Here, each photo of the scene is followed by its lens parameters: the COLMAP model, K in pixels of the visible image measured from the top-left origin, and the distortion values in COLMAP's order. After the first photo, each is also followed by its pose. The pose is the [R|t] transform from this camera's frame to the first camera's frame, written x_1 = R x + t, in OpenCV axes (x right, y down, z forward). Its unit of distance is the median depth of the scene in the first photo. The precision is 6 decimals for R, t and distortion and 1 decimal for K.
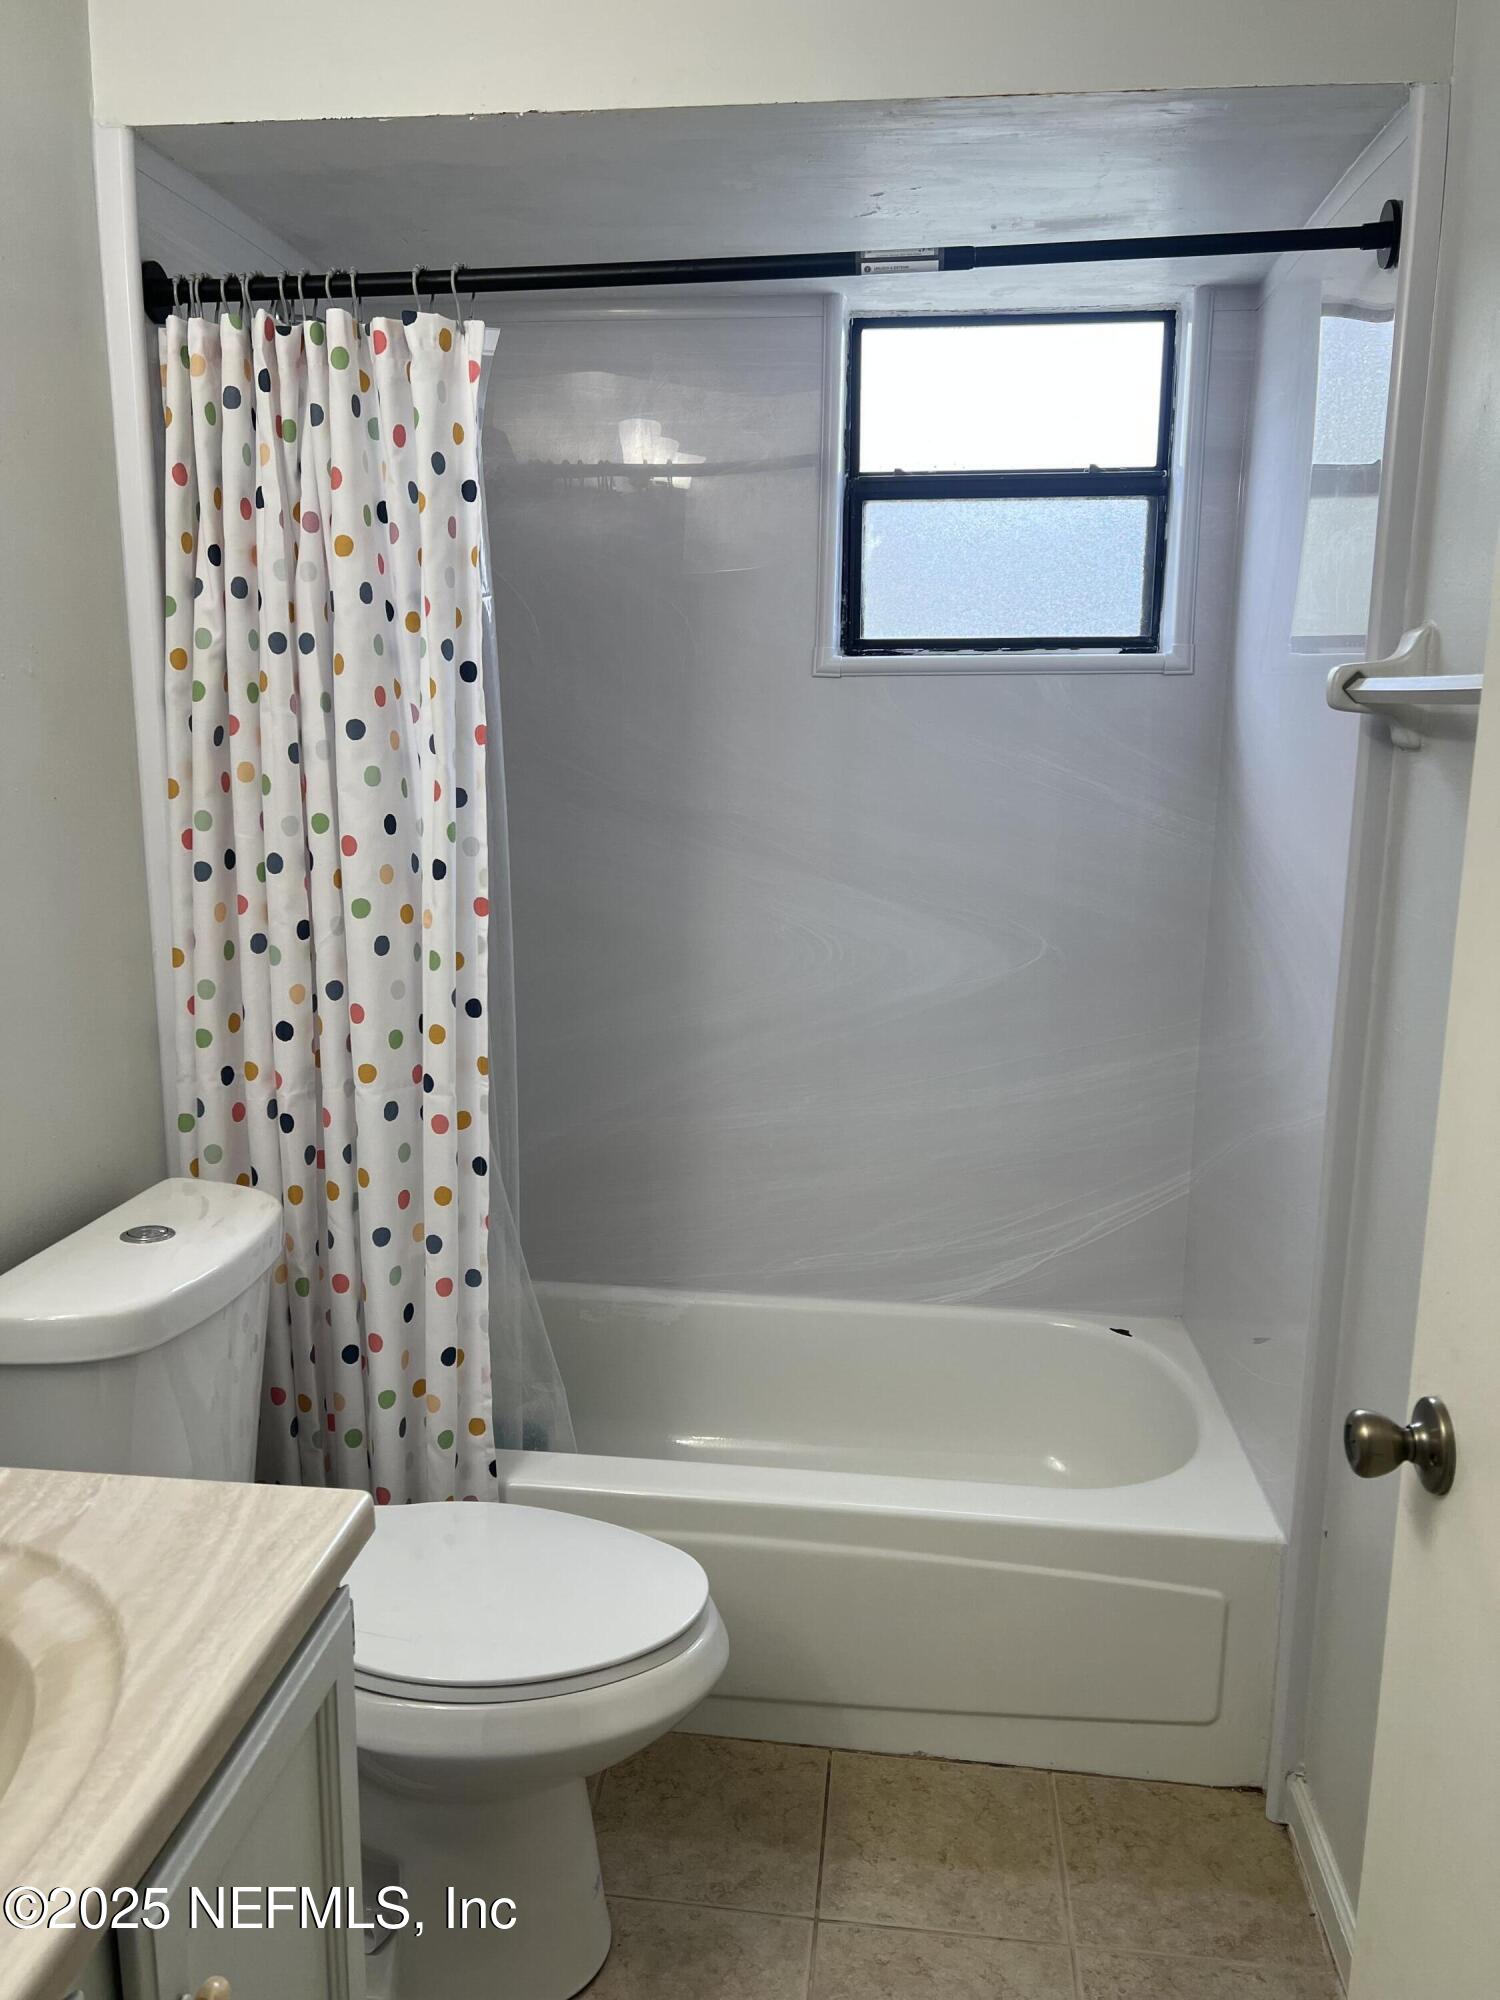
lens RADIAL K [[1491.9, 0, 747.6], [0, 1491.9, 1006.4], [0, 0, 1]] dist [0.040657, -0.042542]
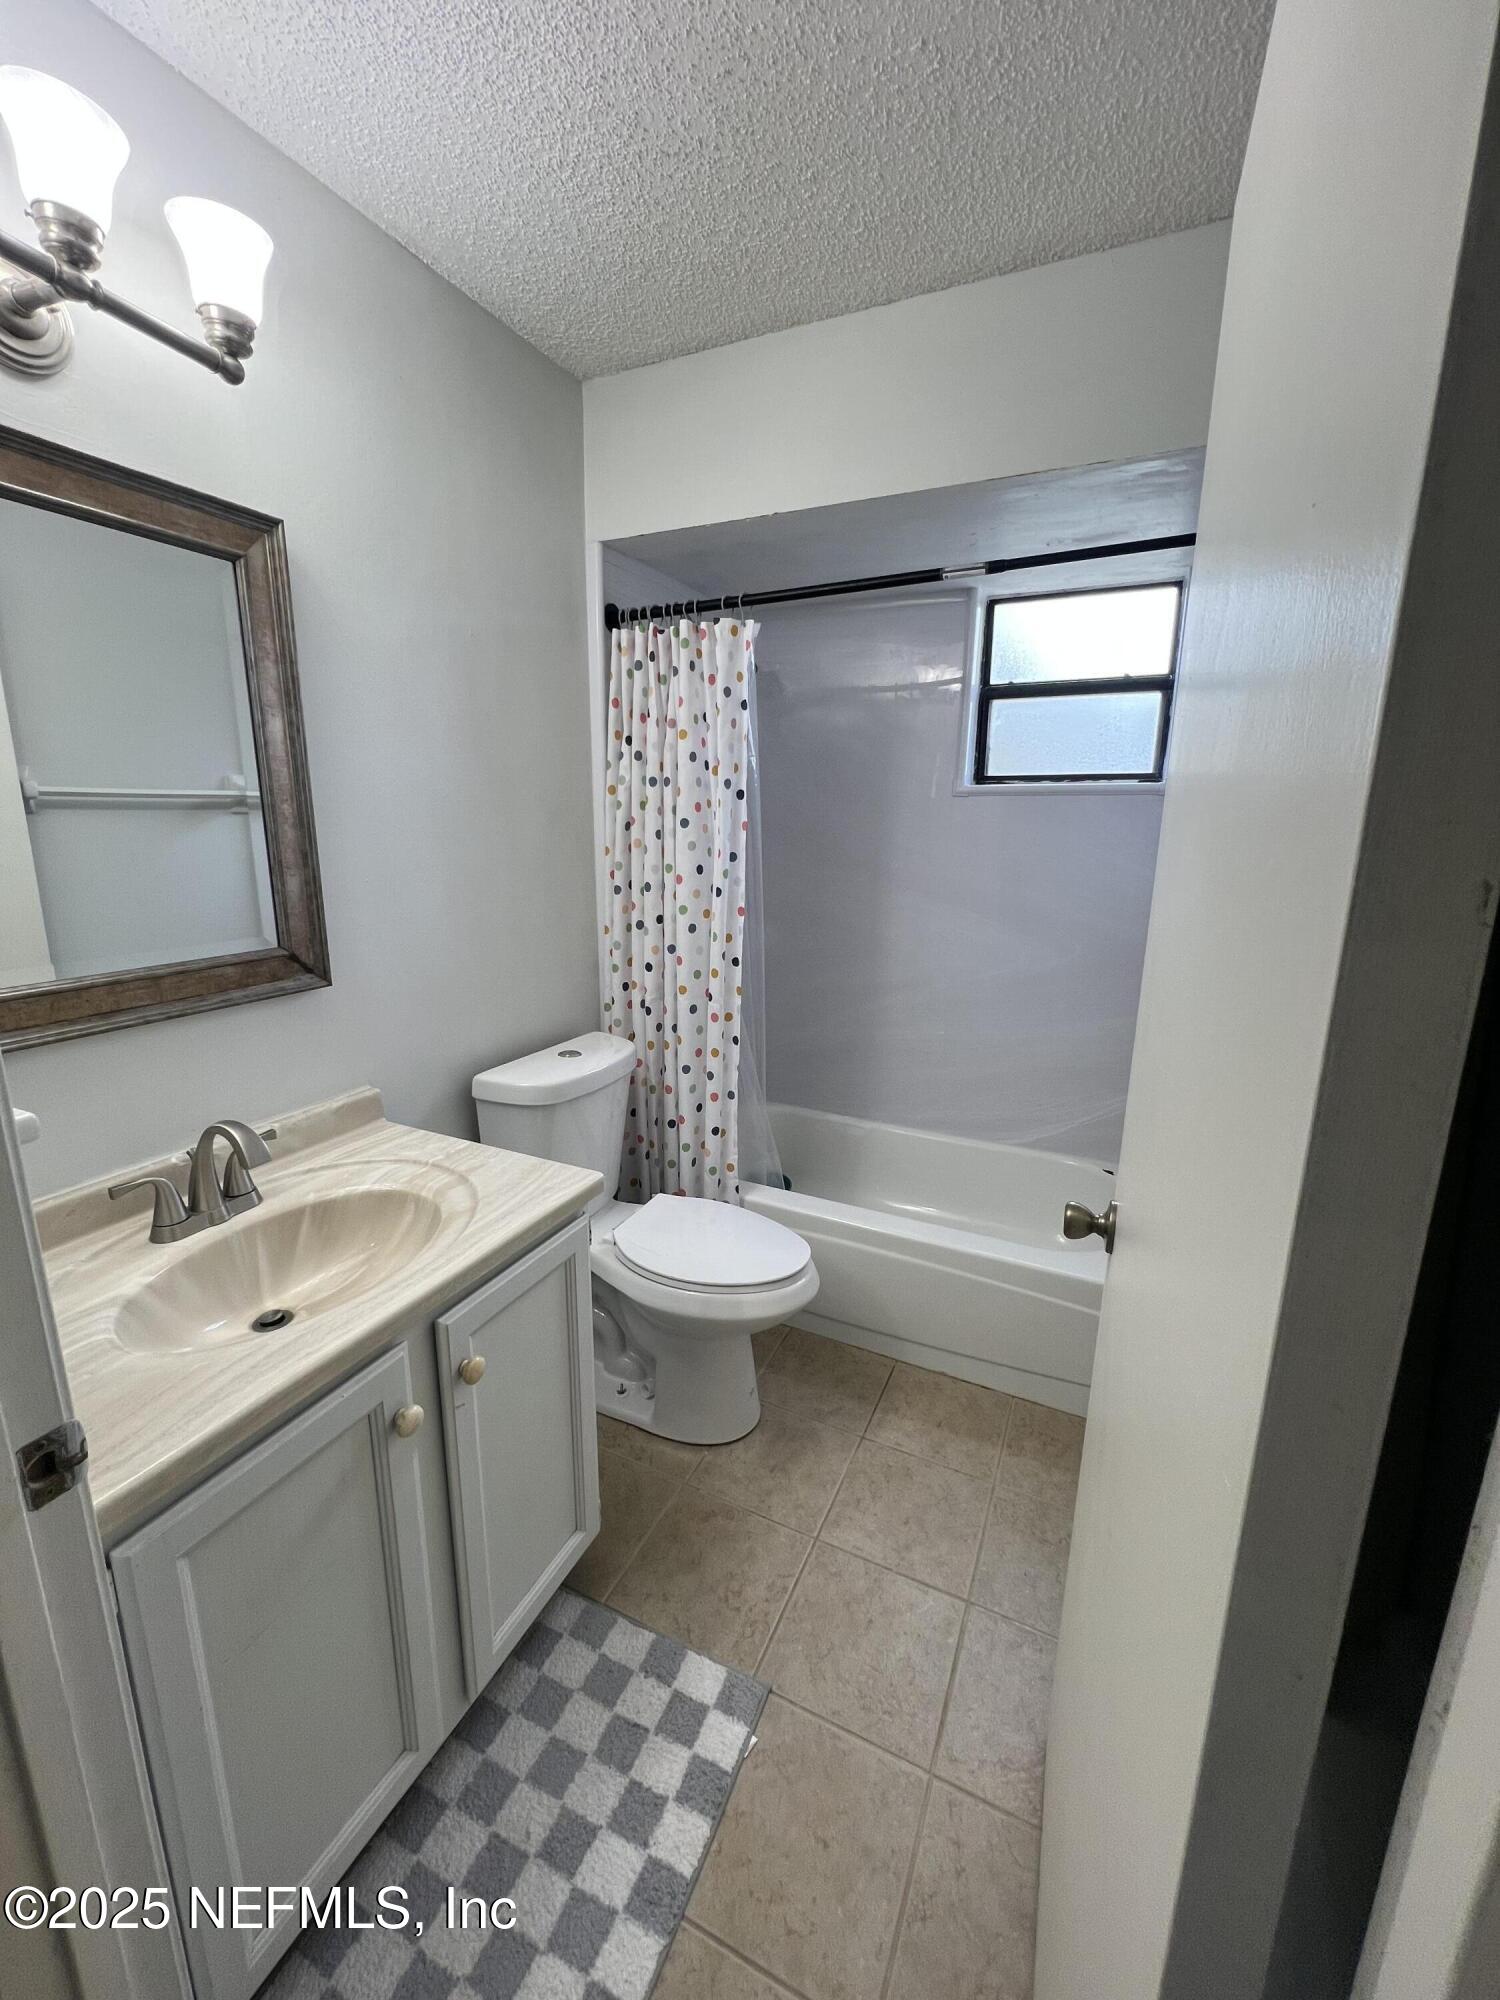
lens RADIAL K [[794.5, 0, 748.5], [0, 794.5, 994.7], [0, 0, 1]] dist [-0.004303, -0.000153]
pose [[0.947347, 0.073529, -0.311653, 0.173692], [-0.065577, 0.997200, 0.035936, 0.005749], [0.313422, -0.013607, 0.949516, -0.015571]]
